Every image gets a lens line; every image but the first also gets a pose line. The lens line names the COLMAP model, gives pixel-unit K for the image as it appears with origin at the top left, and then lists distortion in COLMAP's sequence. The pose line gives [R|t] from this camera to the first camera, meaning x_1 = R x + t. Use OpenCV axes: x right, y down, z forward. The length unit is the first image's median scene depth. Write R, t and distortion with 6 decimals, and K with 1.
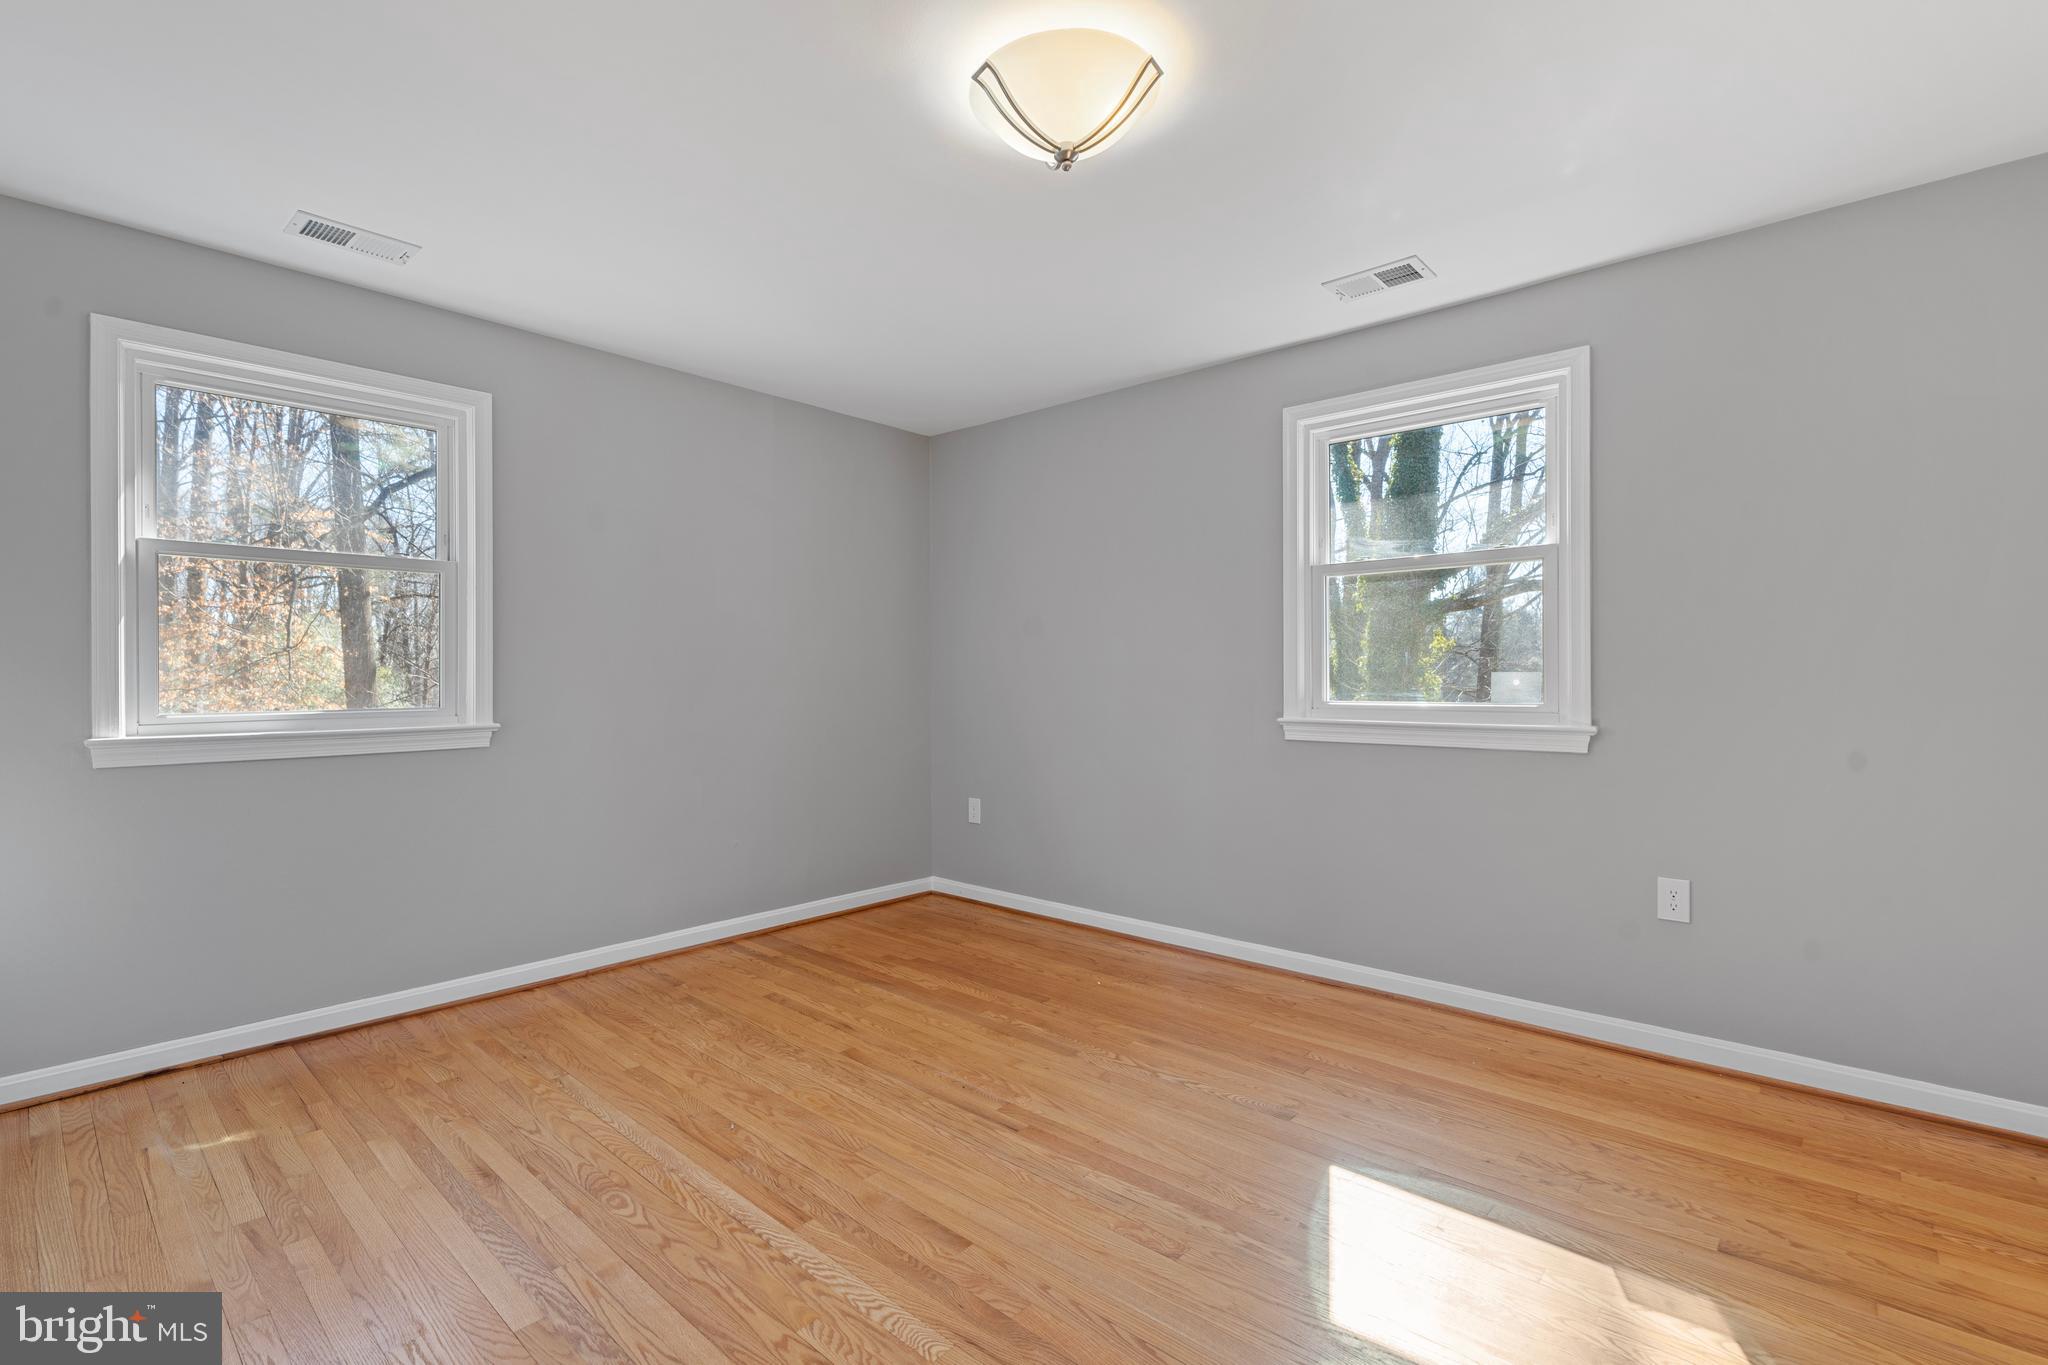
lens RADIAL K [[933.1, 0, 1012.3], [0, 933.1, 638.4], [0, 0, 1]] dist [-0.000358, 0.000171]
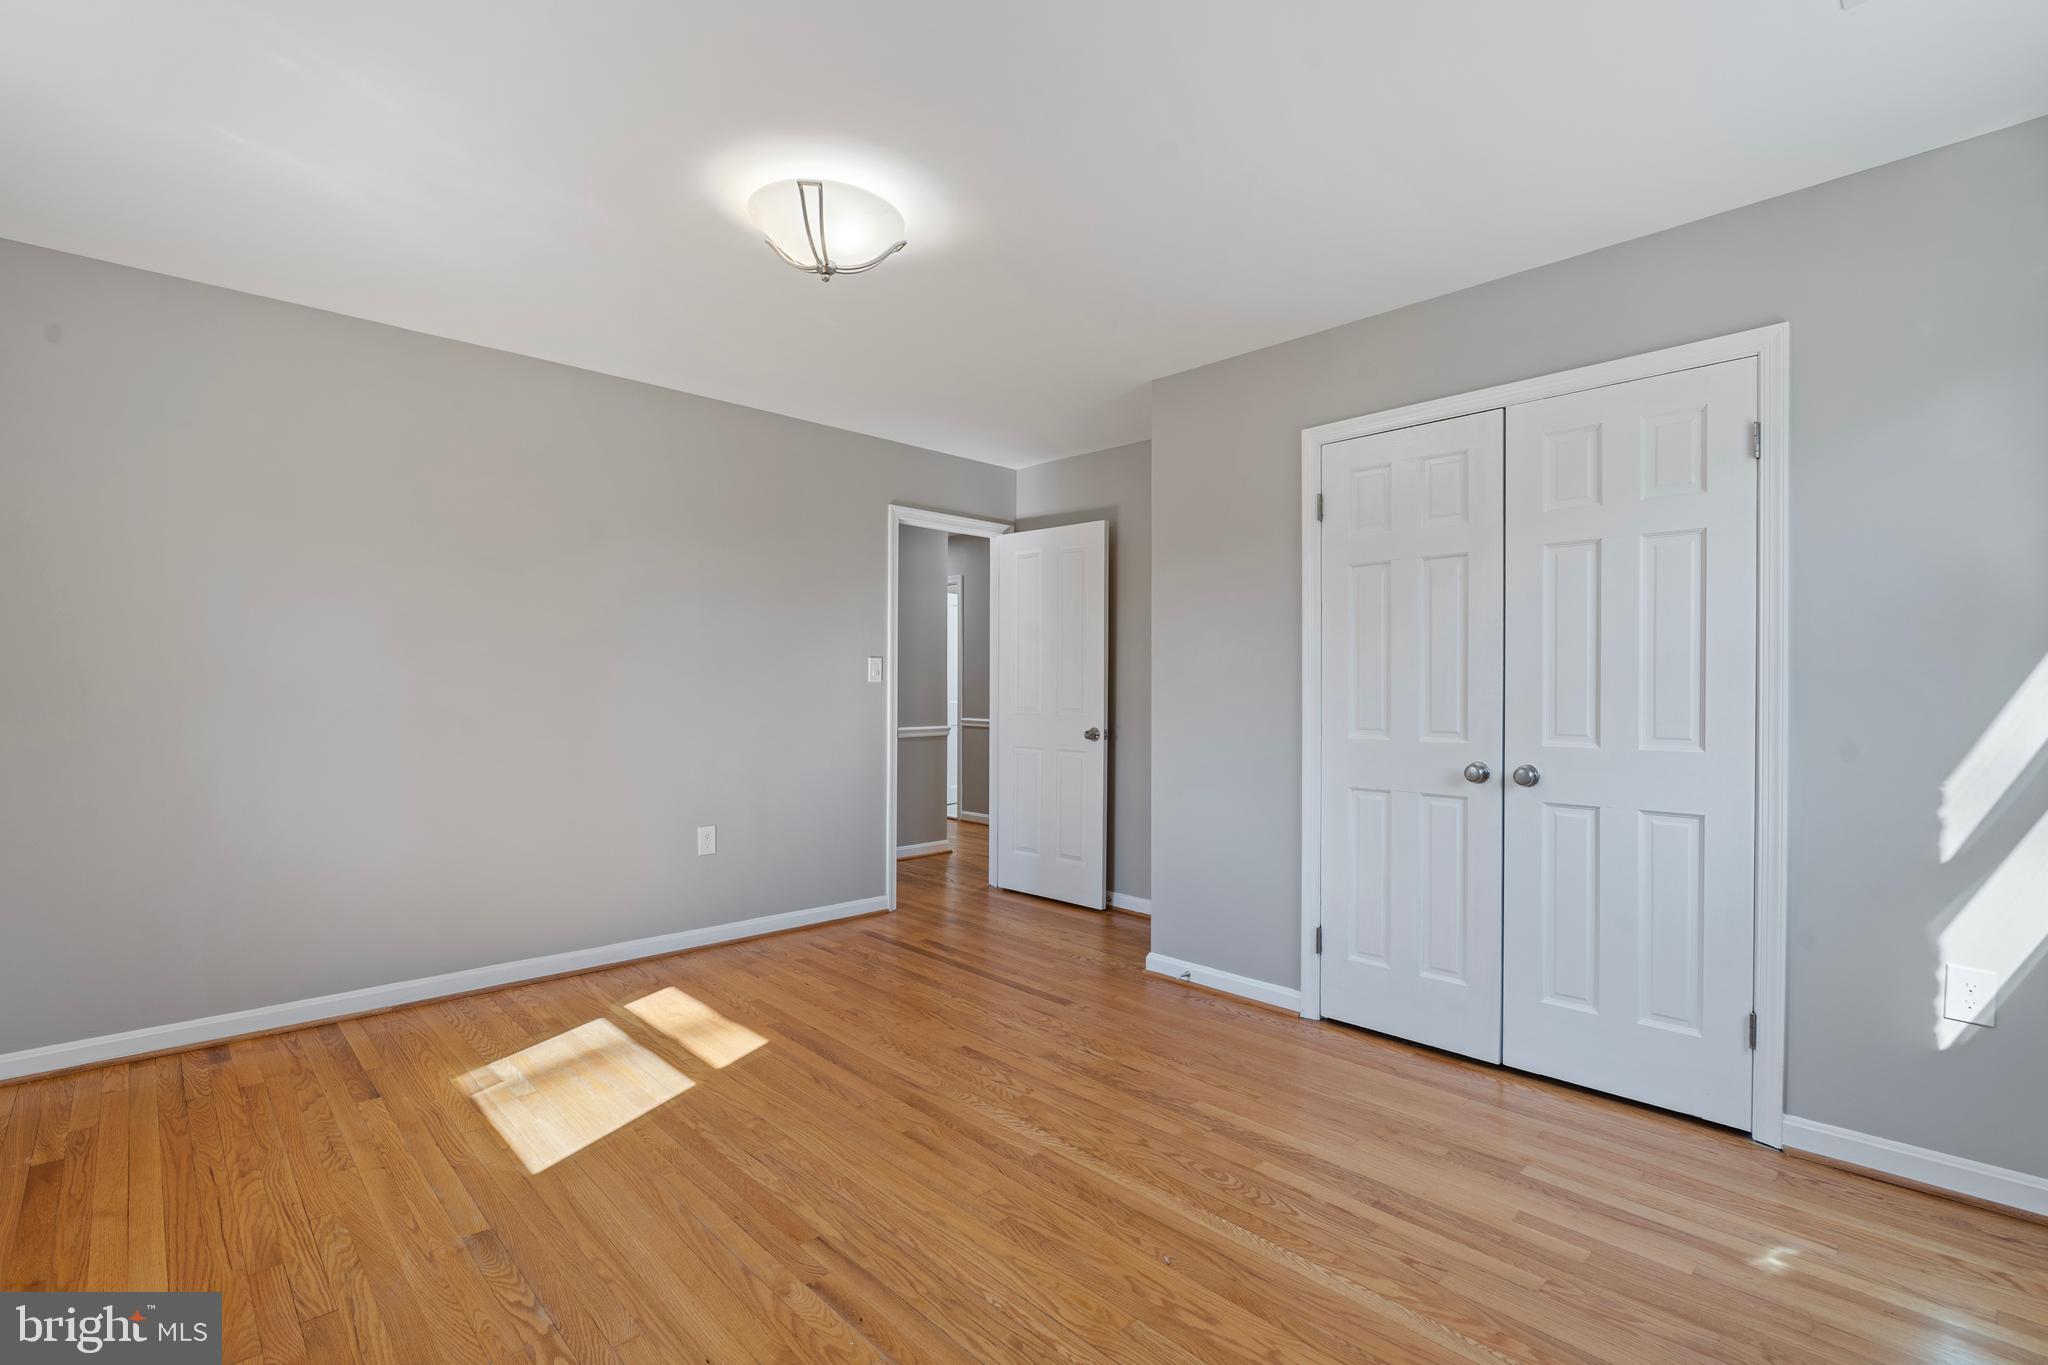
lens RADIAL K [[934.3, 0, 1024.0], [0, 934.3, 682.5], [0, 0, 1]] dist [0.000900, 0.000549]
pose [[-0.998478, -0.001978, 0.055121, -0.249805], [-0.003824, 0.999435, -0.033405, 0.064878], [-0.055024, -0.033565, -0.997921, 2.050987]]
